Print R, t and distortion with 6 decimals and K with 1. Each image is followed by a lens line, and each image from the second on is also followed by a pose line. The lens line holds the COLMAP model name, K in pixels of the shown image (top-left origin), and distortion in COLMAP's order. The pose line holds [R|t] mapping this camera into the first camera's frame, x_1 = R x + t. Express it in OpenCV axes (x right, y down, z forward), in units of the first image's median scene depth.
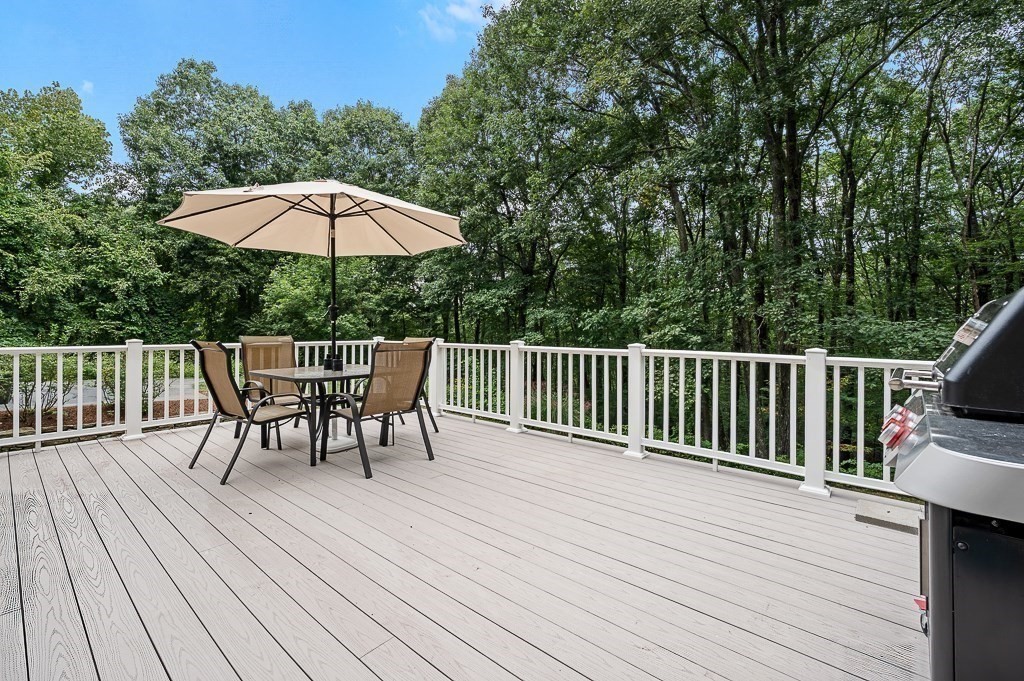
lens RADIAL K [[433.0, 0, 510.9], [0, 433.0, 336.0], [0, 0, 1]] dist [0.001141, 0.000050]
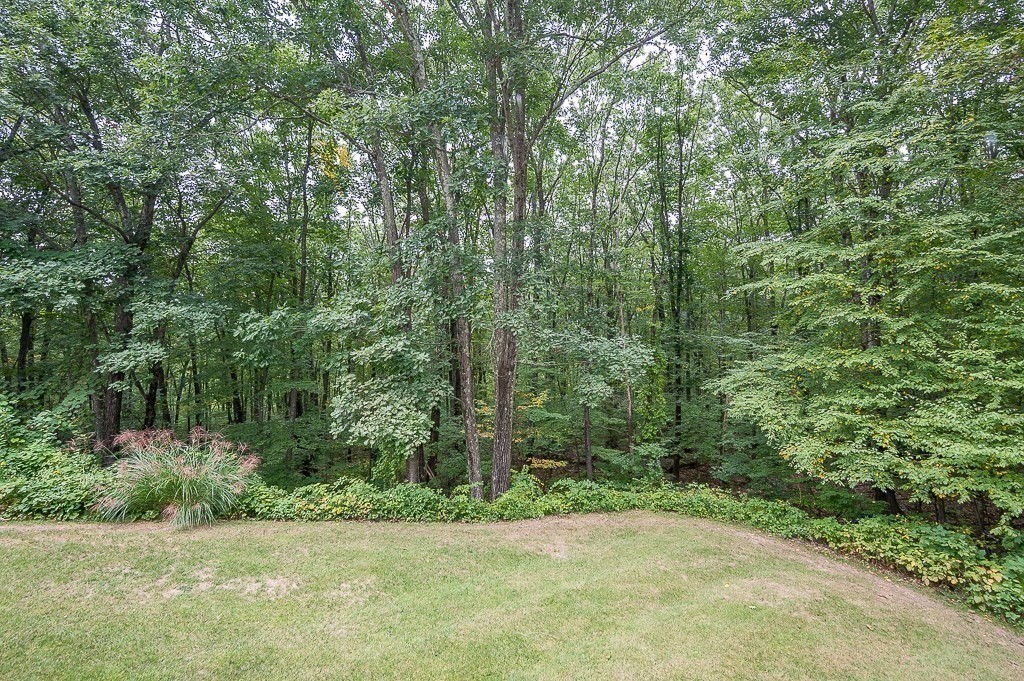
lens RADIAL K [[461.5, 0, 507.5], [0, 461.5, 342.7], [0, 0, 1]] dist [-0.003781, -0.000409]
pose [[0.757365, 0.009982, 0.652915, 0.017161], [-0.007673, 0.999950, -0.006388, -0.009249], [-0.652946, -0.000171, 0.757404, 0.217096]]
